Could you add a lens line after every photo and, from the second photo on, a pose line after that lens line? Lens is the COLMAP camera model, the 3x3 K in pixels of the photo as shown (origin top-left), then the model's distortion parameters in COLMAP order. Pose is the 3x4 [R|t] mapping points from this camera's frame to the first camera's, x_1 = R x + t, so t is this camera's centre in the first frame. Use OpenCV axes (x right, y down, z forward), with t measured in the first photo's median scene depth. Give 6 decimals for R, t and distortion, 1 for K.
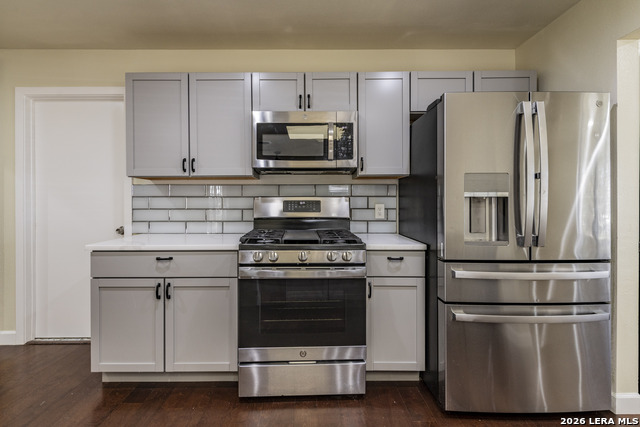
lens RADIAL K [[308.3, 0, 312.8], [0, 308.3, 201.7], [0, 0, 1]] dist [0.002506, 0.000268]
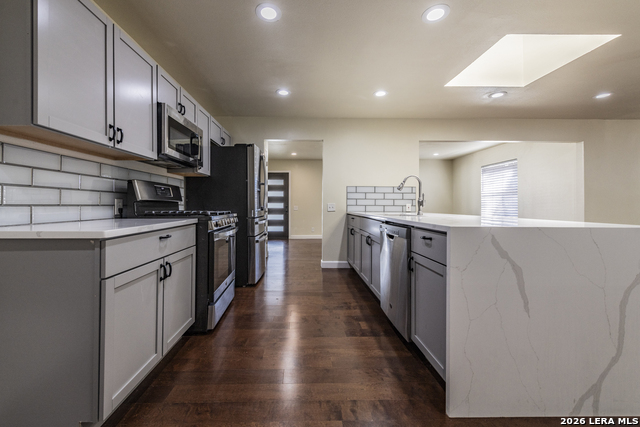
lens RADIAL K [[258.5, 0, 305.1], [0, 258.5, 203.6], [0, 0, 1]] dist [0.000814, -0.000034]
pose [[-0.007465, 0.005331, 0.999958, -1.107090], [0.002415, 0.999983, -0.005313, 0.074212], [-0.999969, 0.002375, -0.007478, 0.489365]]
